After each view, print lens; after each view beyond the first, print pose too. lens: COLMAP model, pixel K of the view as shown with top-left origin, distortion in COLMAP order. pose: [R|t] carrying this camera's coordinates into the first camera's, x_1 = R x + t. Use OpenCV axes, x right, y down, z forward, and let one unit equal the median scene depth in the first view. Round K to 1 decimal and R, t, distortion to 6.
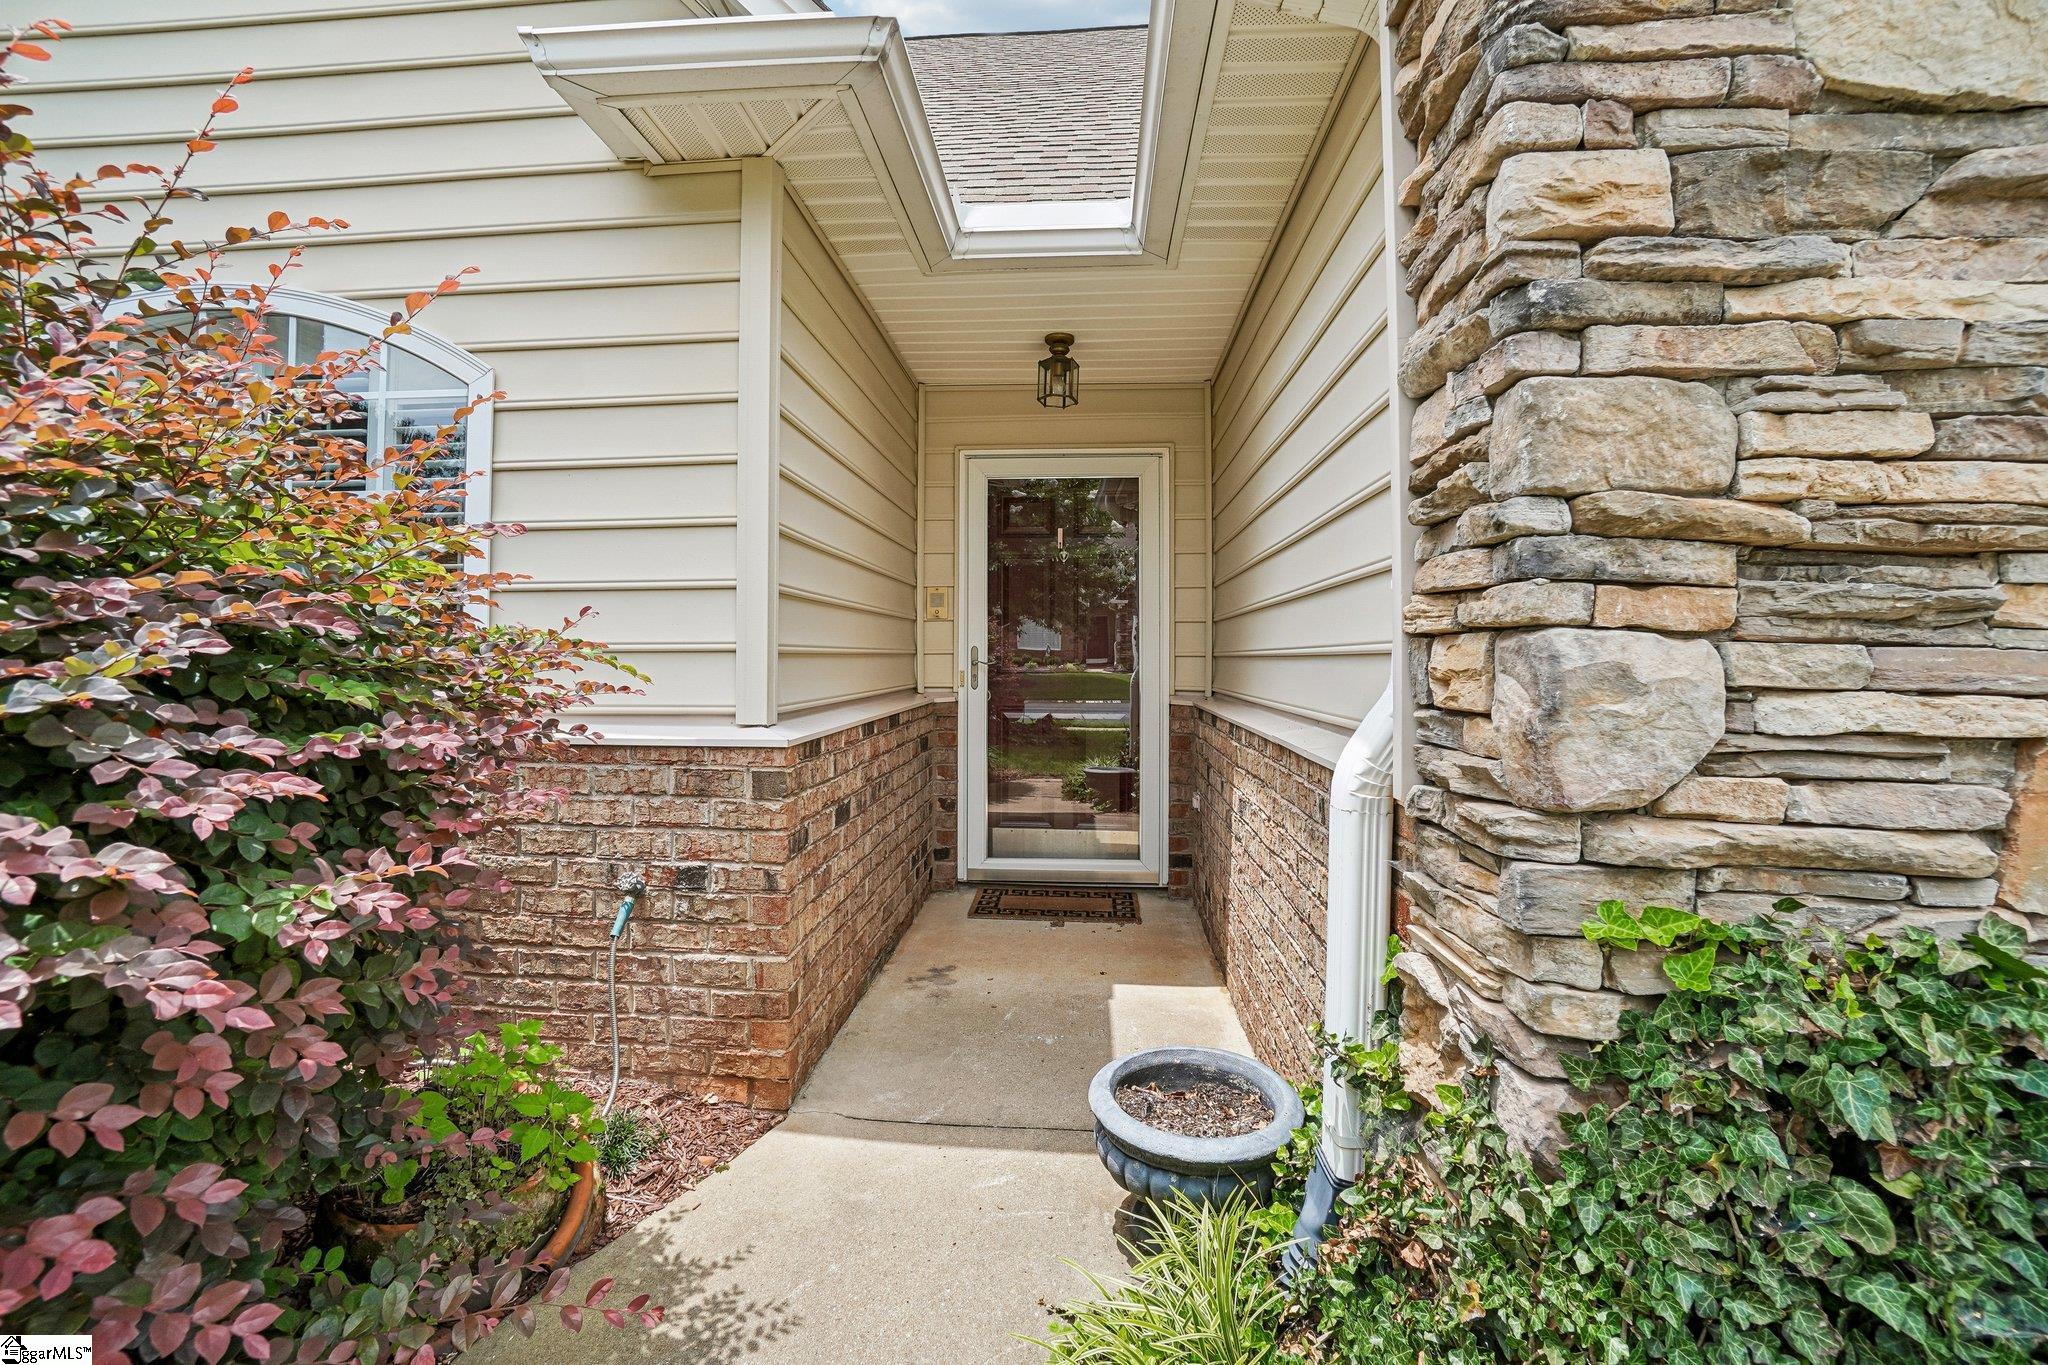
lens RADIAL K [[930.1, 0, 1024.8], [0, 930.1, 670.7], [0, 0, 1]] dist [-0.054768, 0.018000]
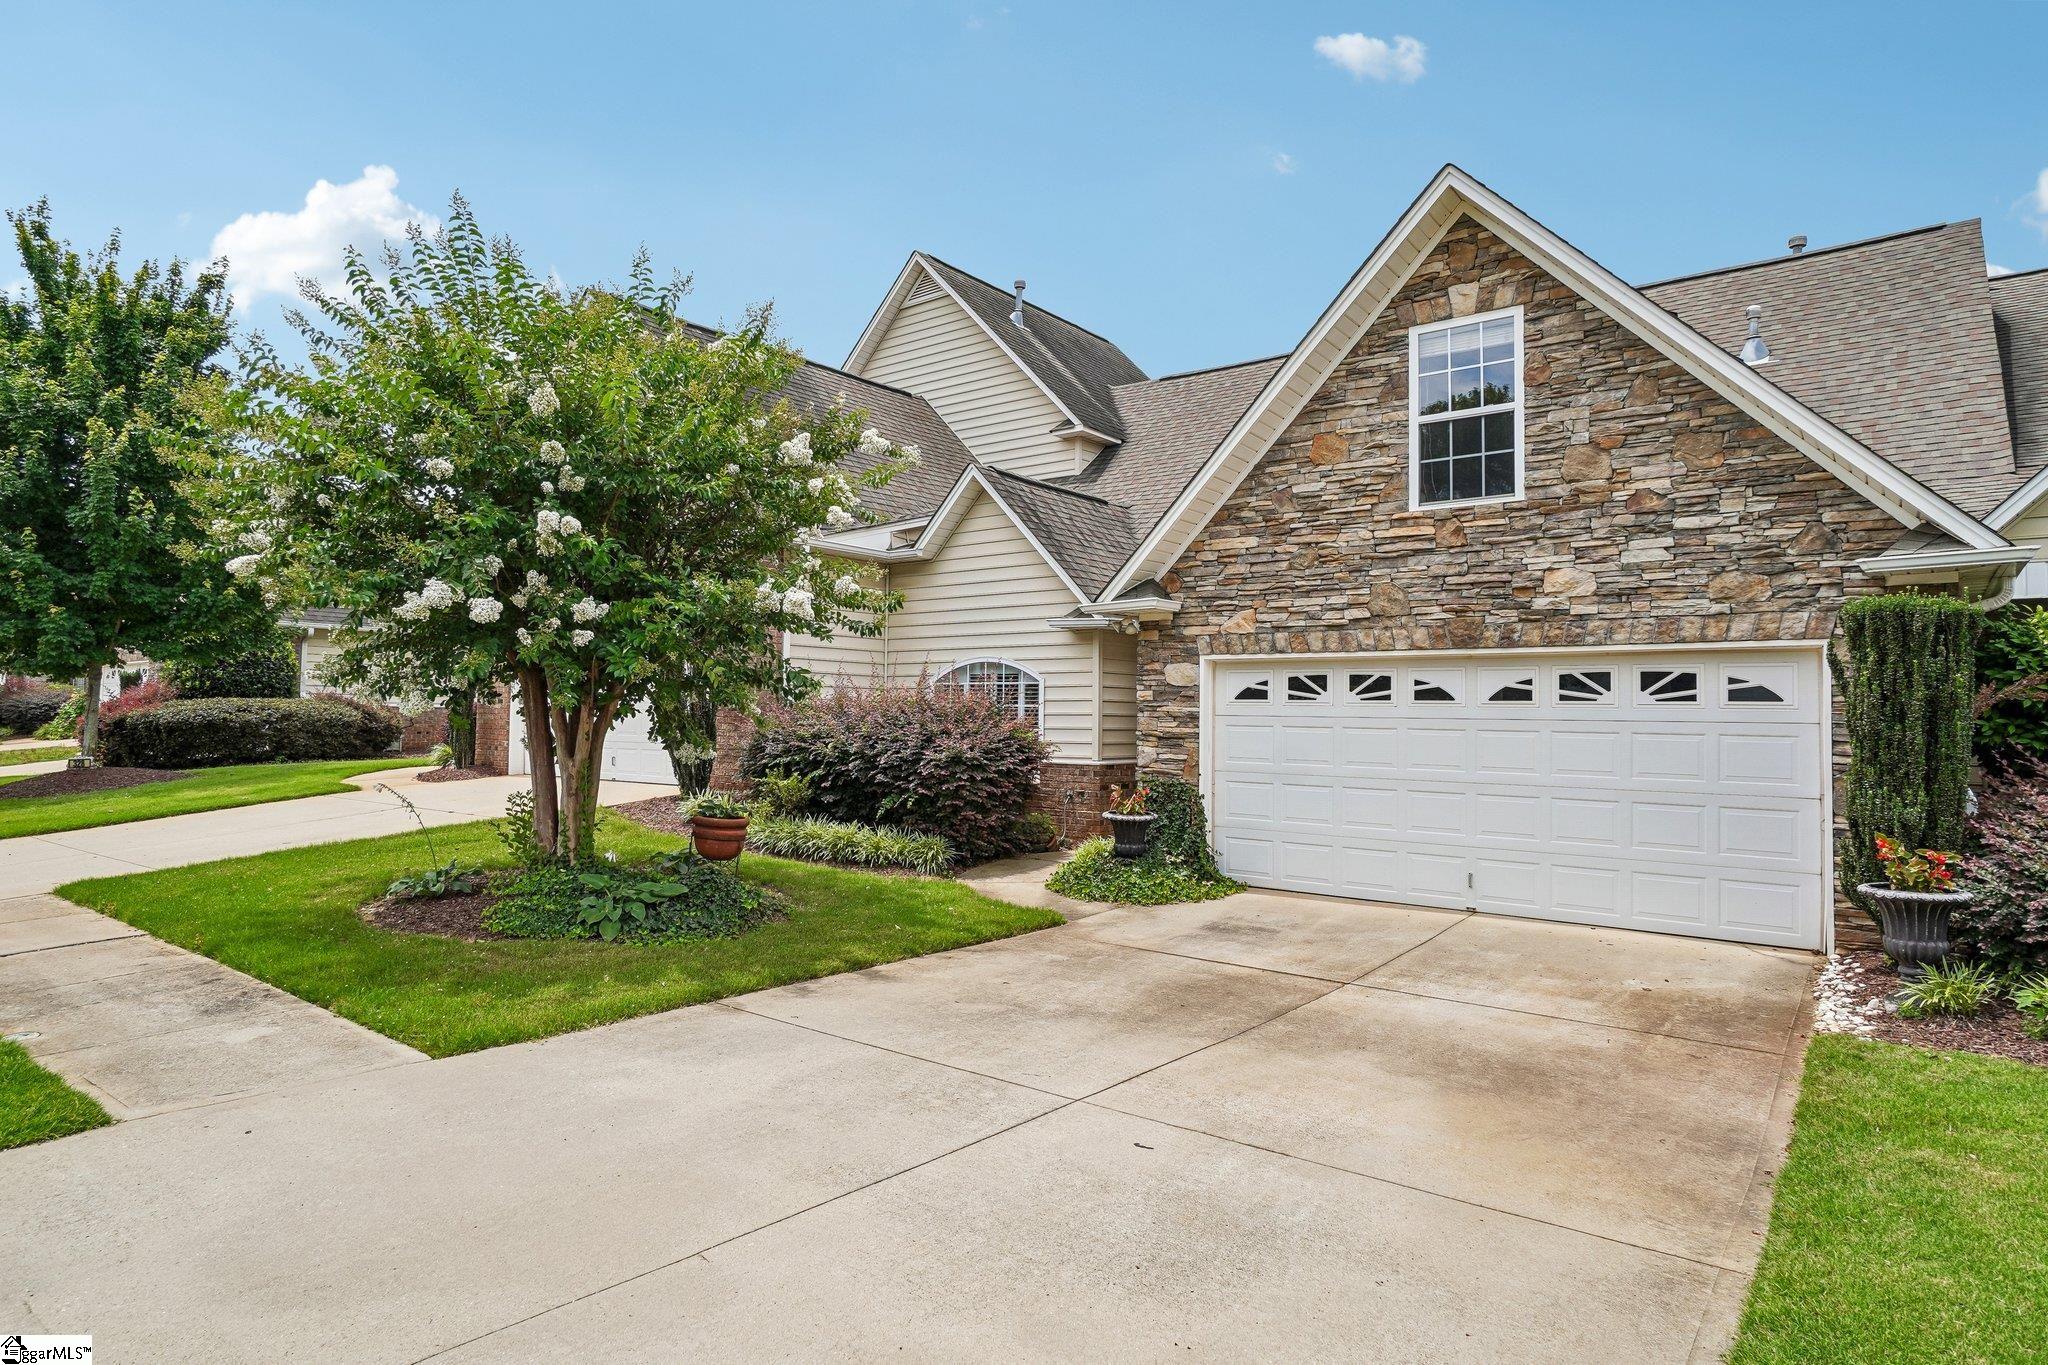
lens RADIAL K [[1118.2, 0, 1024.3], [0, 1118.2, 686.9], [0, 0, 1]] dist [0.000078, 0.000000]
pose [[0.836513, -0.009658, -0.547862, 2.403391], [-0.014560, 0.999100, -0.039843, -0.072937], [0.547754, 0.041306, 0.835619, -3.733273]]
